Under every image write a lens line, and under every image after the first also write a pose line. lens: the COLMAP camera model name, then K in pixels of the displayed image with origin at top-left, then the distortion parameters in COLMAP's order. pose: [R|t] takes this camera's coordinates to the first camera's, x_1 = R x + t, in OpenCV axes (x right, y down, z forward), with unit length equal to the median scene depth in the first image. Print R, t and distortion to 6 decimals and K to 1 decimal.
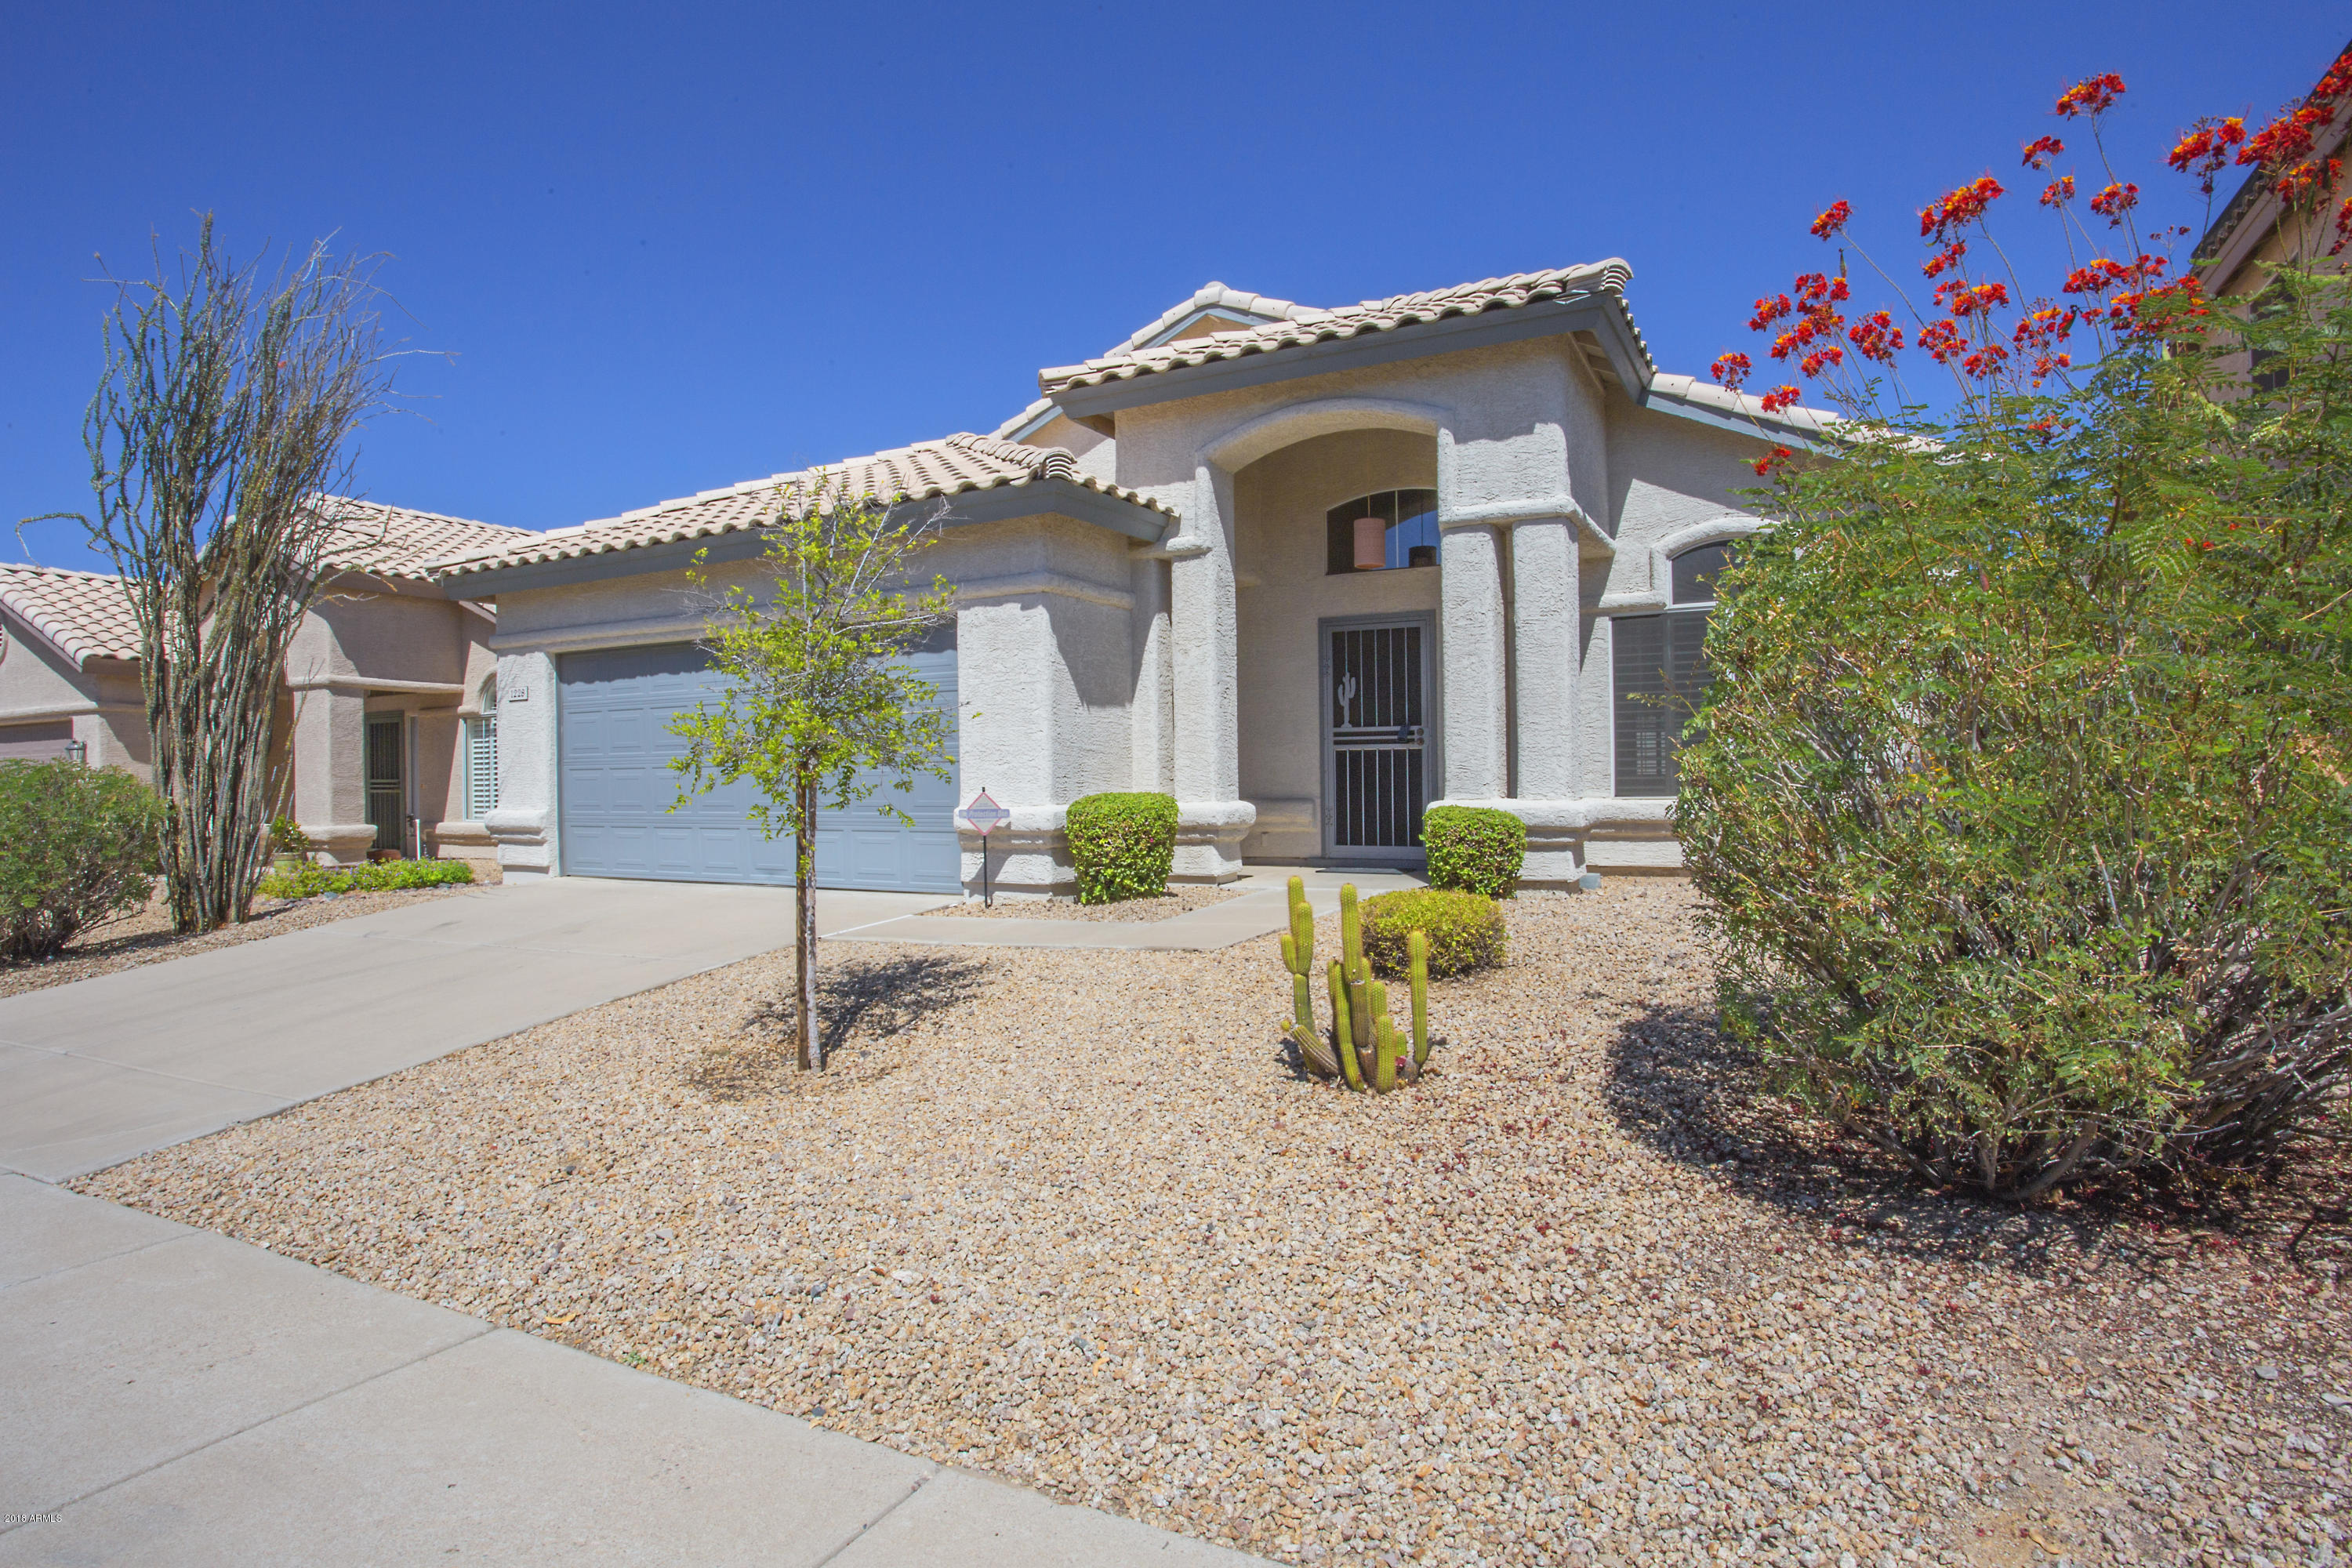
lens RADIAL K [[1242.1, 0, 1164.7], [0, 1242.1, 785.8], [0, 0, 1]] dist [-0.038171, 0.002959]
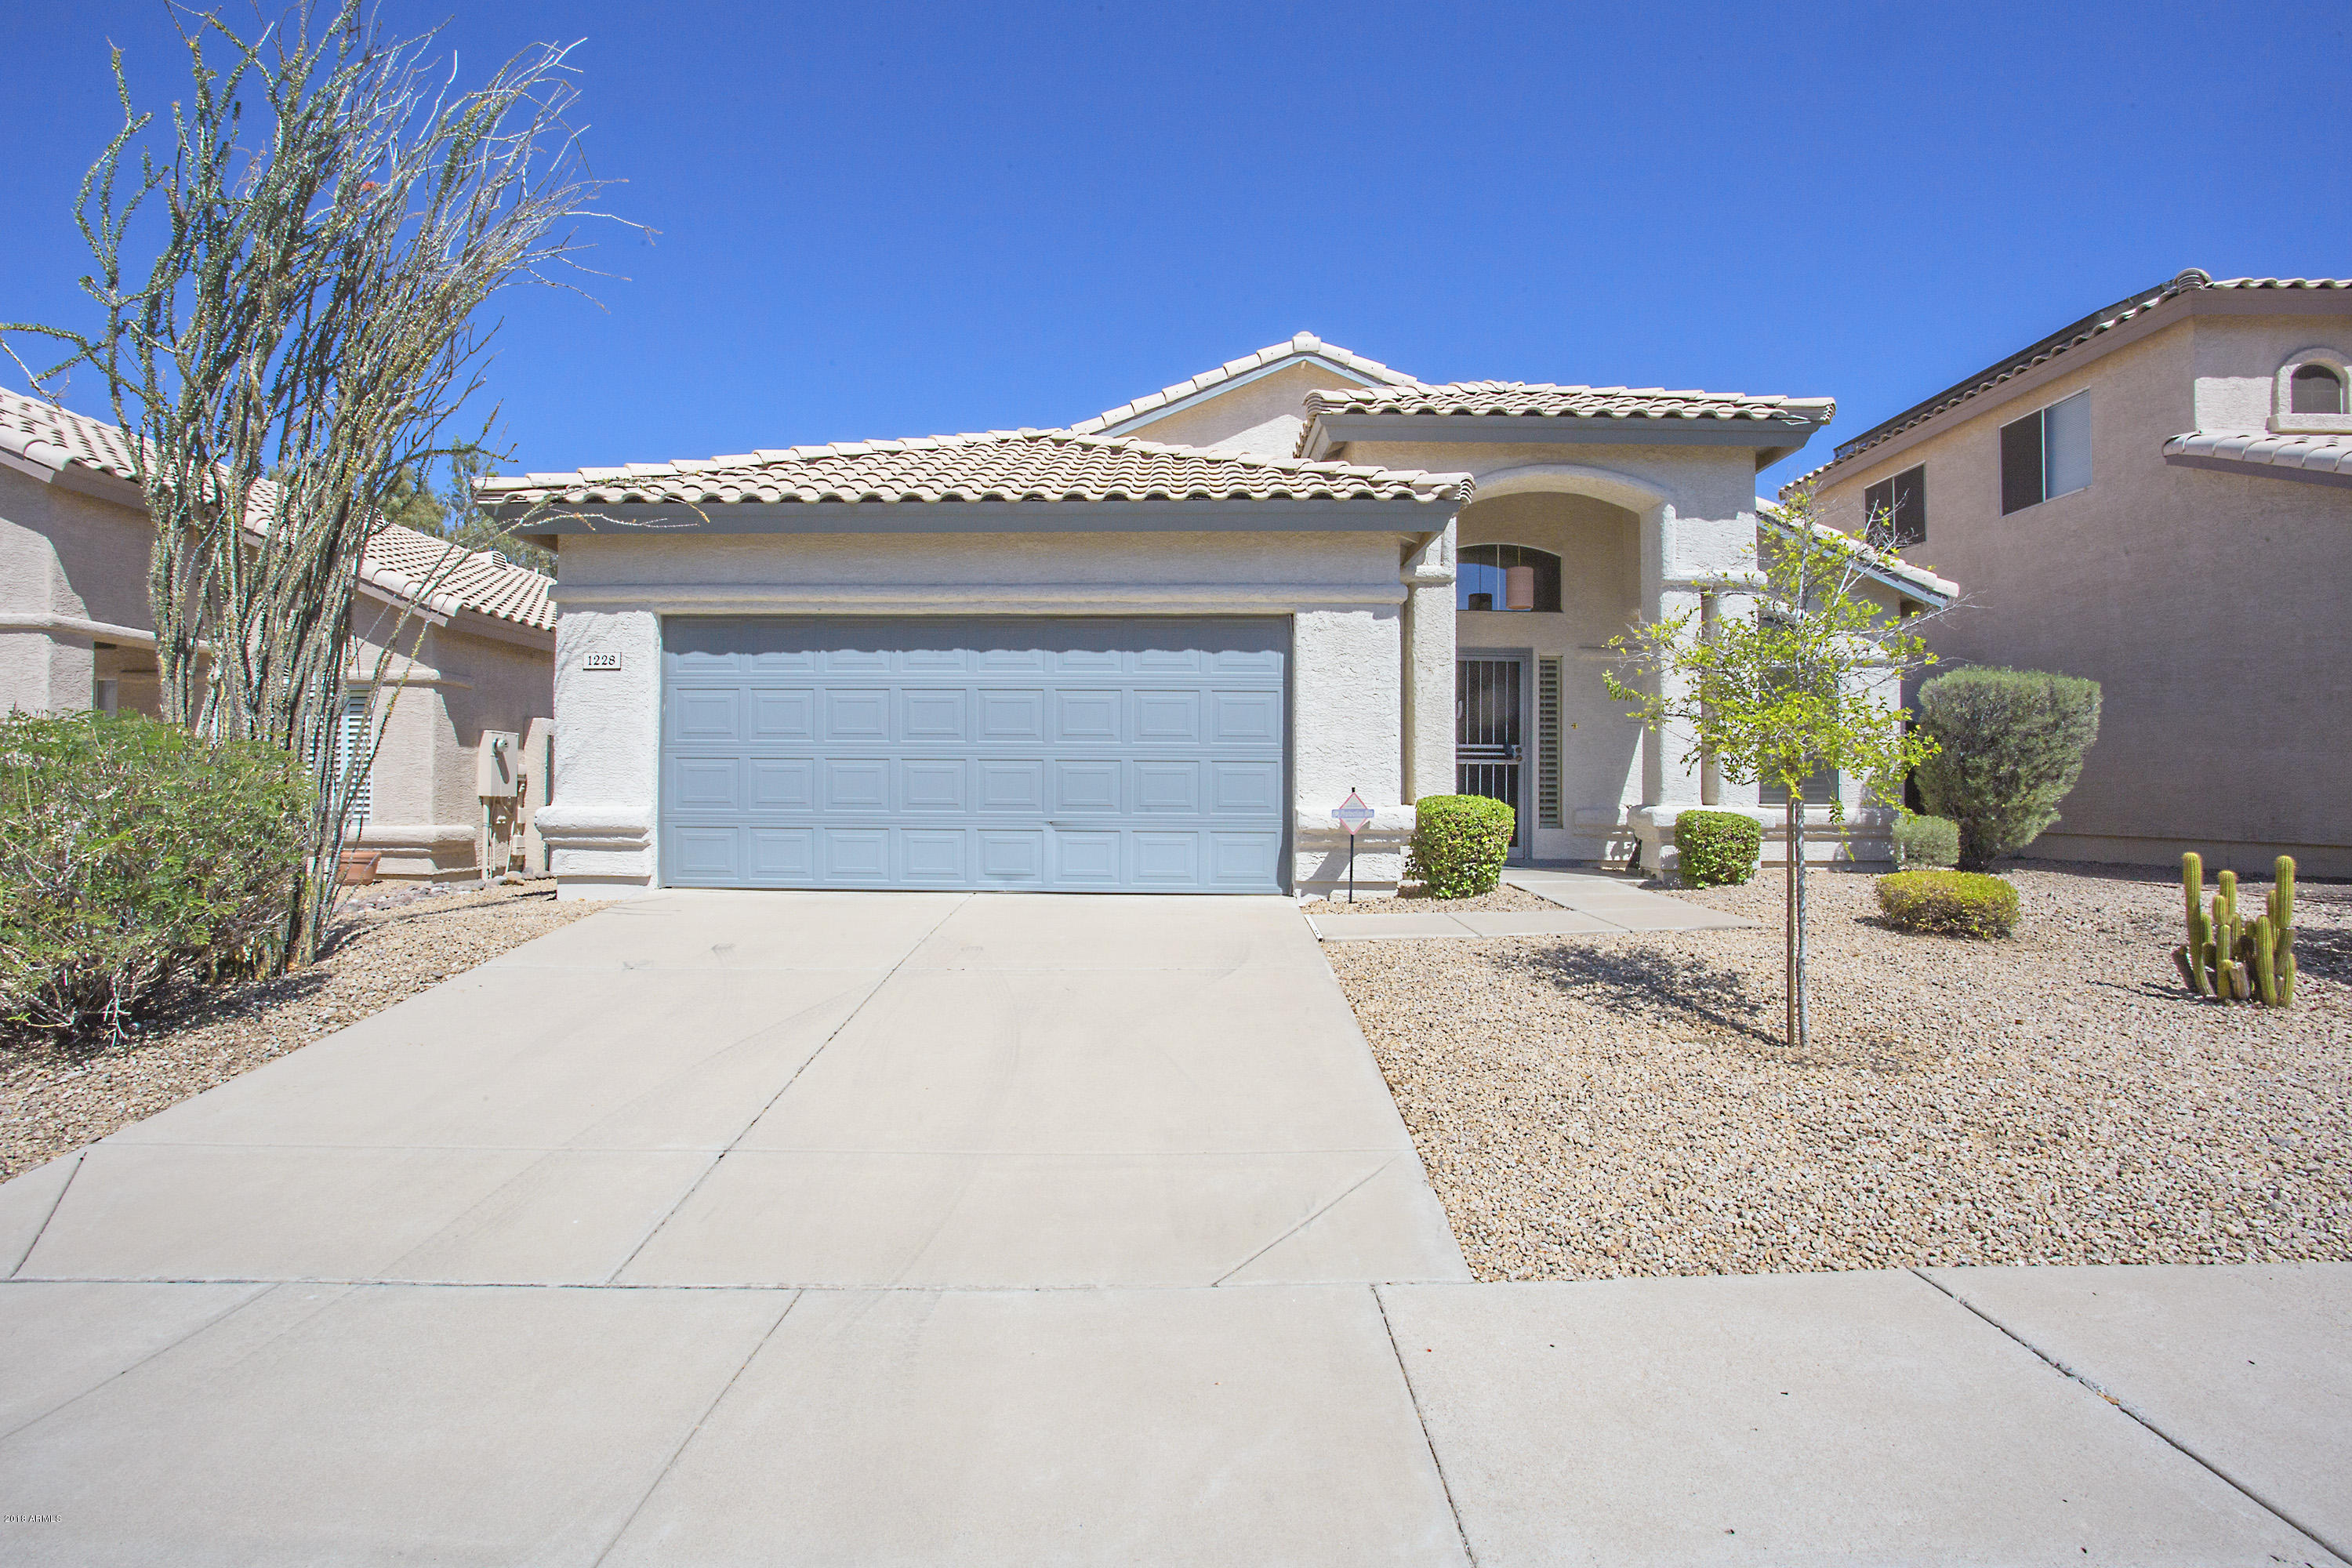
lens RADIAL K [[1154.3, 0, 1173.4], [0, 1154.3, 781.6], [0, 0, 1]] dist [-0.061340, 0.018629]
pose [[0.882165, 0.024077, 0.470324, -0.657163], [-0.014683, 0.999613, -0.023634, 0.019082], [-0.470711, 0.013943, 0.882177, 0.208926]]
